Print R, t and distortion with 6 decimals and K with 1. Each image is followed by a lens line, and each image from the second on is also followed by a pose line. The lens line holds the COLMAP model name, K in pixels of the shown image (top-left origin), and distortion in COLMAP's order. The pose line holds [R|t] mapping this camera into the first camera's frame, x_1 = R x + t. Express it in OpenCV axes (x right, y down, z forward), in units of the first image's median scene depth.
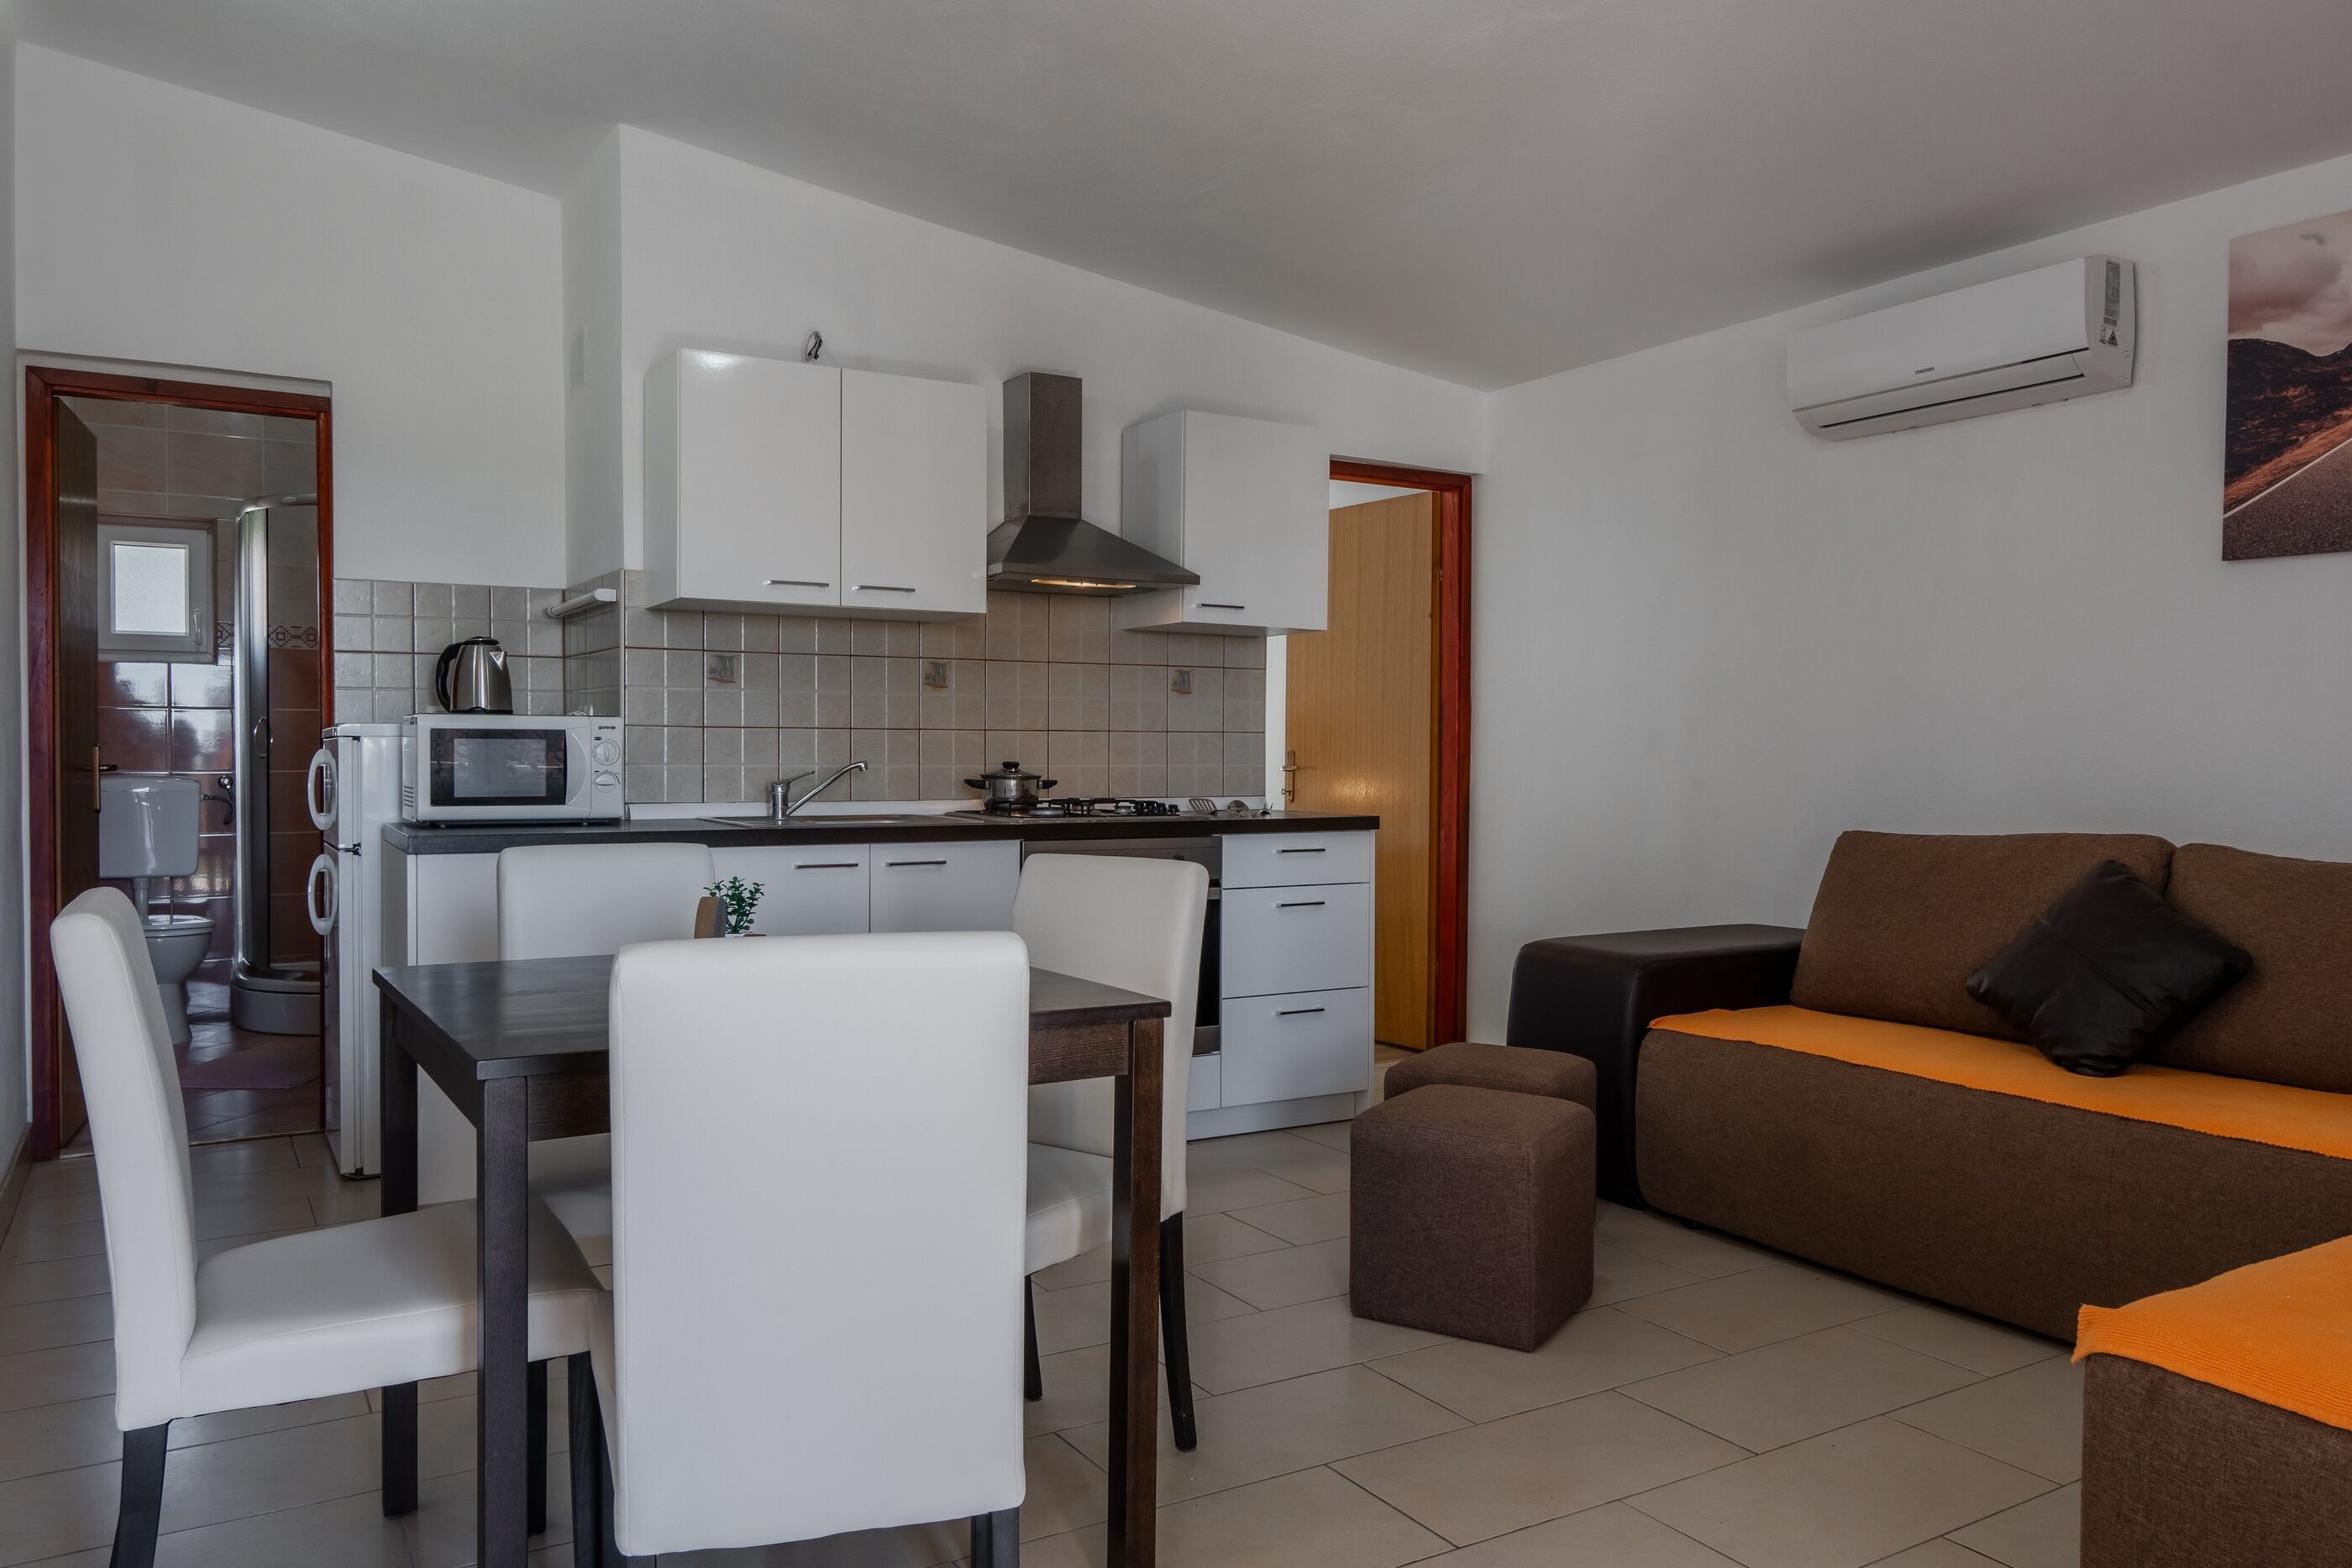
lens RADIAL K [[1635.5, 0, 1172.7], [0, 1635.5, 786.8], [0, 0, 1]] dist [-0.000943, -0.003182]
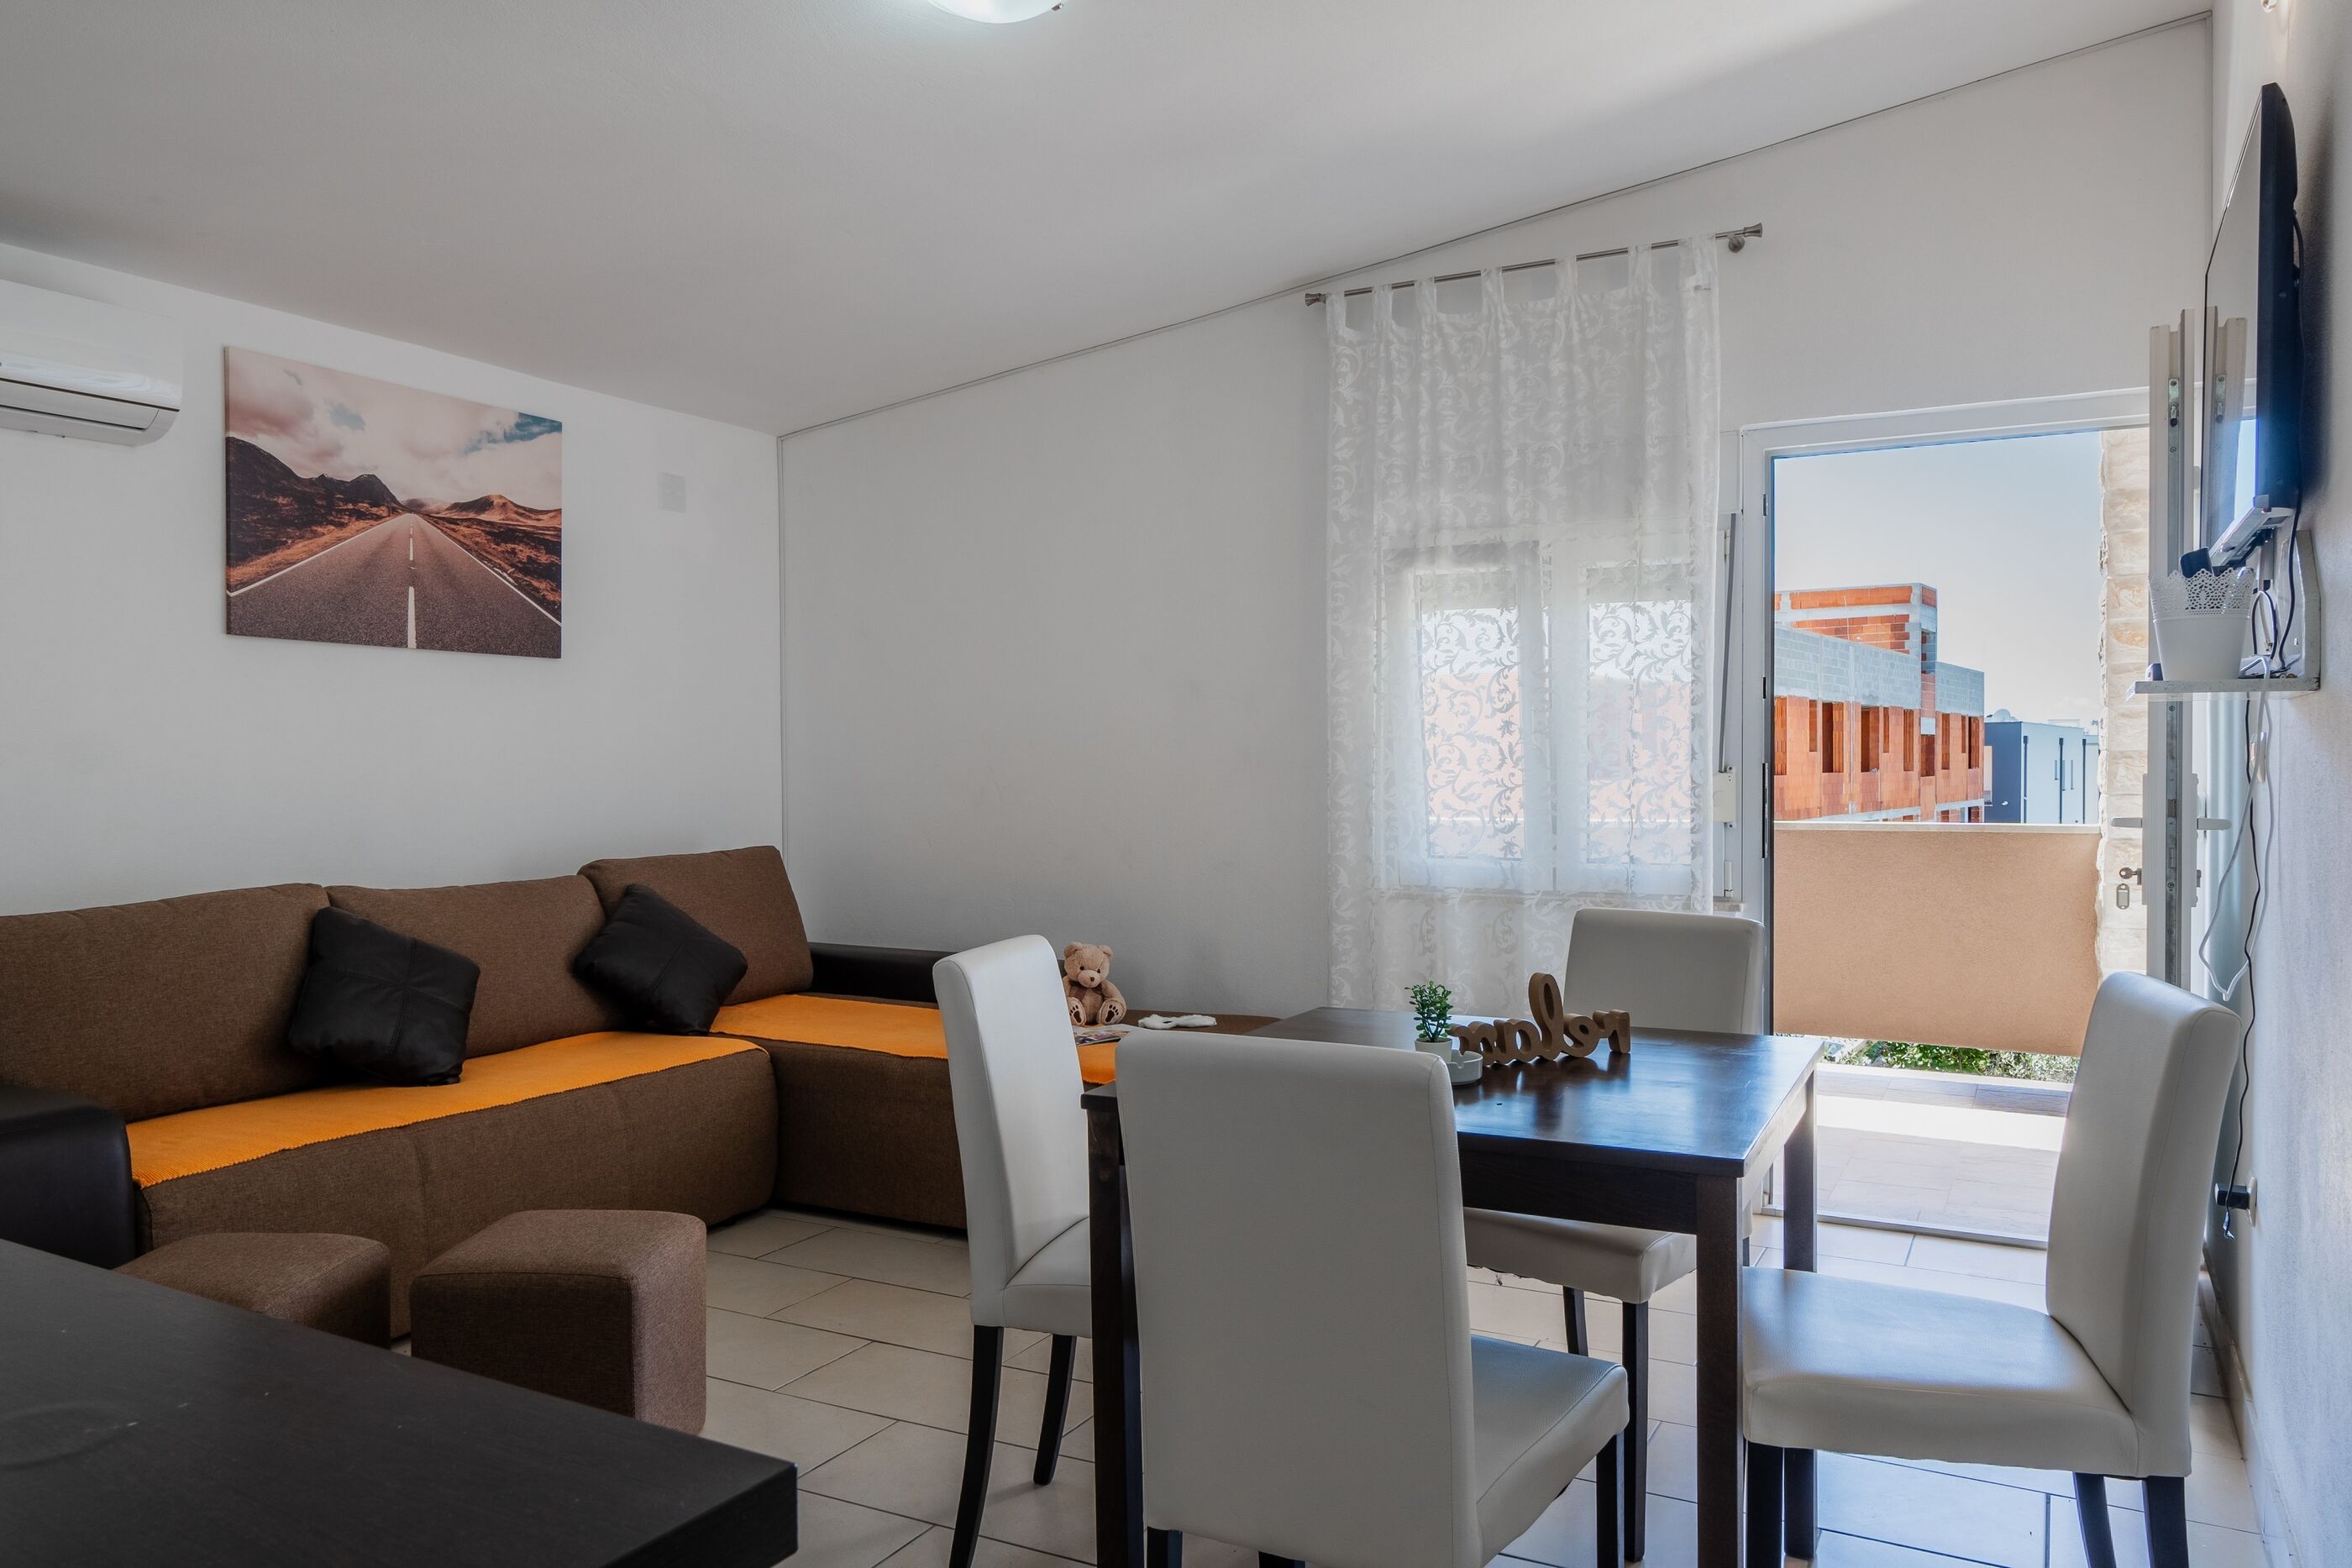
lens RADIAL K [[1628.2, 0, 1158.0], [0, 1628.2, 788.6], [0, 0, 1]] dist [-0.000432, -0.002242]
pose [[-0.495919, -0.019078, 0.868159, -0.519920], [0.019428, 0.999265, 0.033057, -0.047801], [-0.868152, 0.033260, -0.495183, 0.827156]]
